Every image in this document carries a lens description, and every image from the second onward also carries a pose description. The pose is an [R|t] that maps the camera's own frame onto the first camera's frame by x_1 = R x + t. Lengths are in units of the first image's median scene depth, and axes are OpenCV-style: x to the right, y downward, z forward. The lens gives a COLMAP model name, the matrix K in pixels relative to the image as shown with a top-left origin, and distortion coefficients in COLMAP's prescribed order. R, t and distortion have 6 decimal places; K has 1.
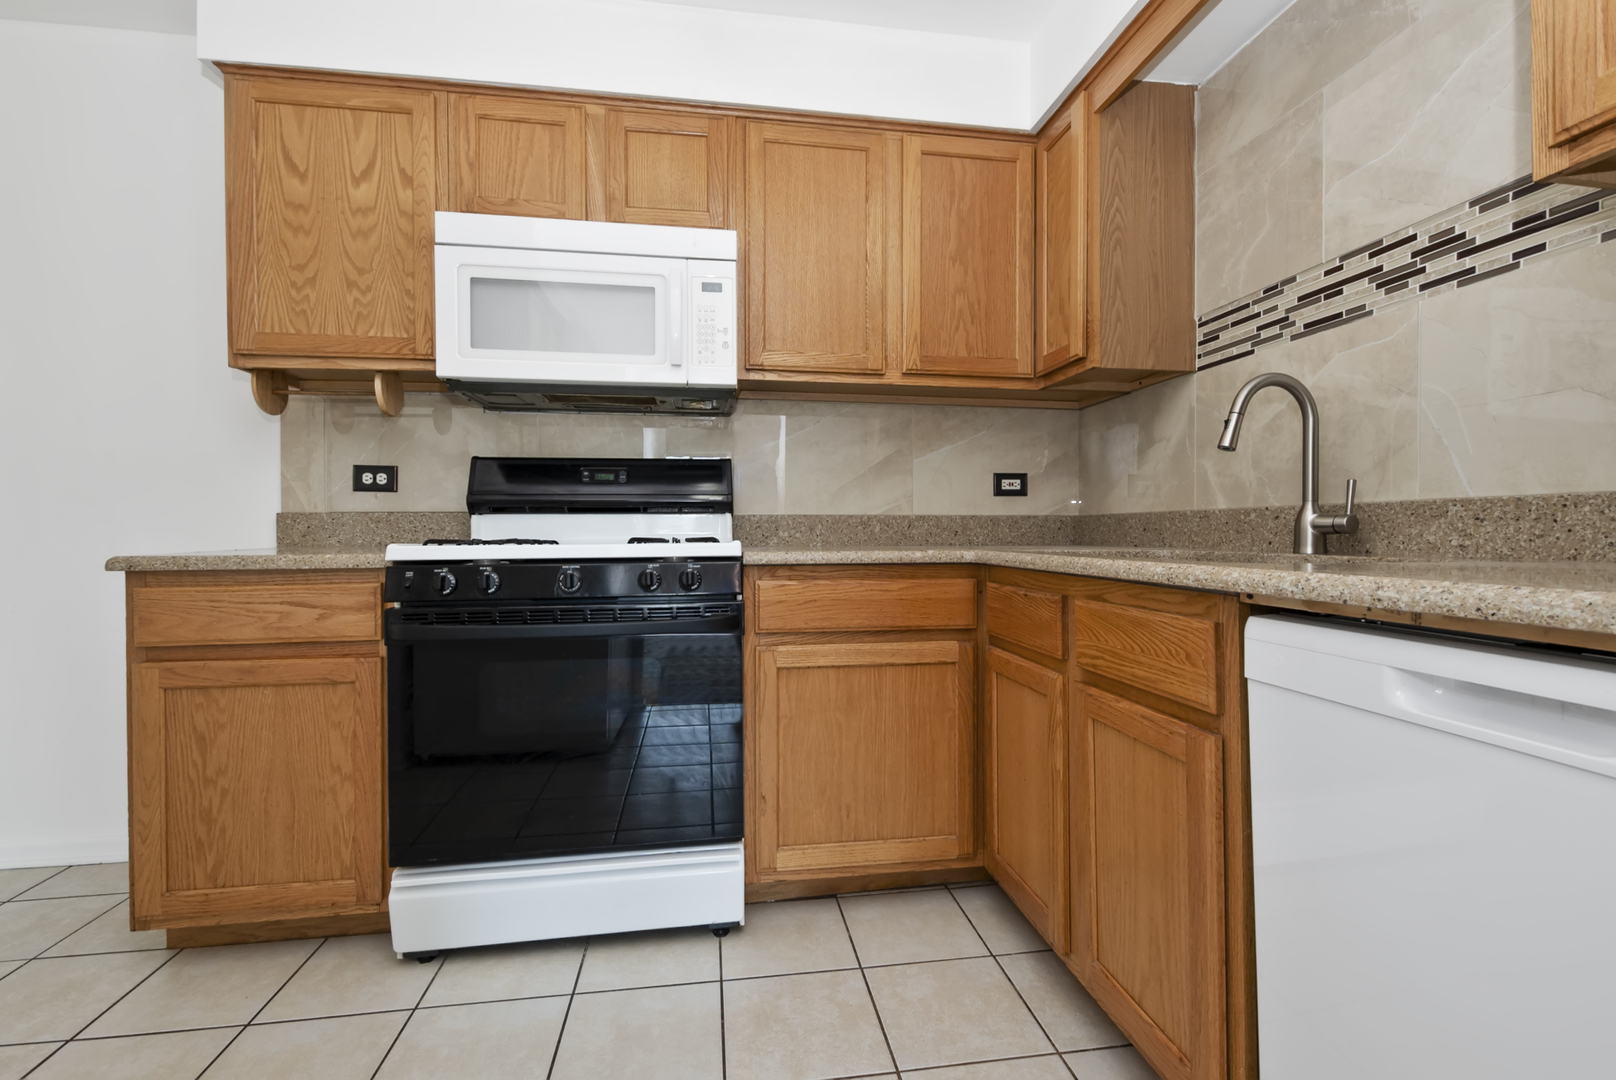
lens RADIAL K [[709.1, 0, 812.2], [0, 709.1, 534.1], [0, 0, 1]] dist [0.000957, -0.000869]
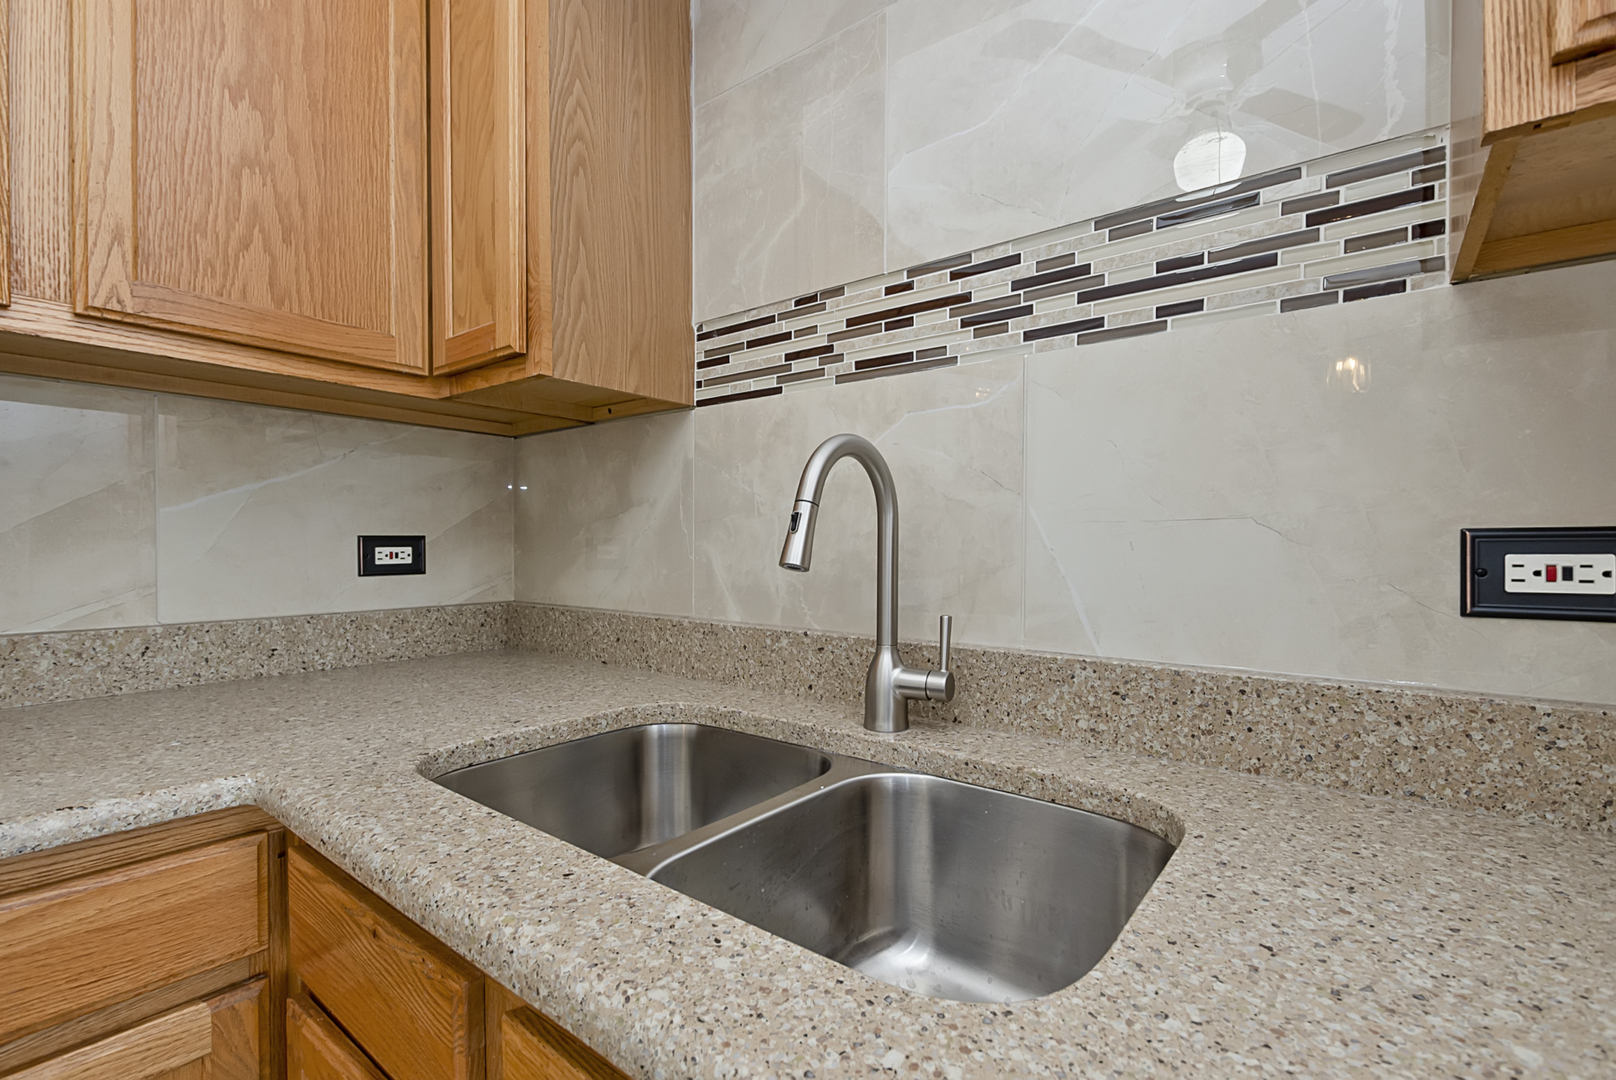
lens RADIAL K [[715.9, 0, 816.0], [0, 715.9, 553.1], [0, 0, 1]] dist [0.003730, 0.000398]
pose [[0.724806, -0.009469, 0.688888, 0.171113], [0.000579, 0.999914, 0.013135, -0.106189], [-0.688952, -0.009122, 0.724749, 0.457107]]
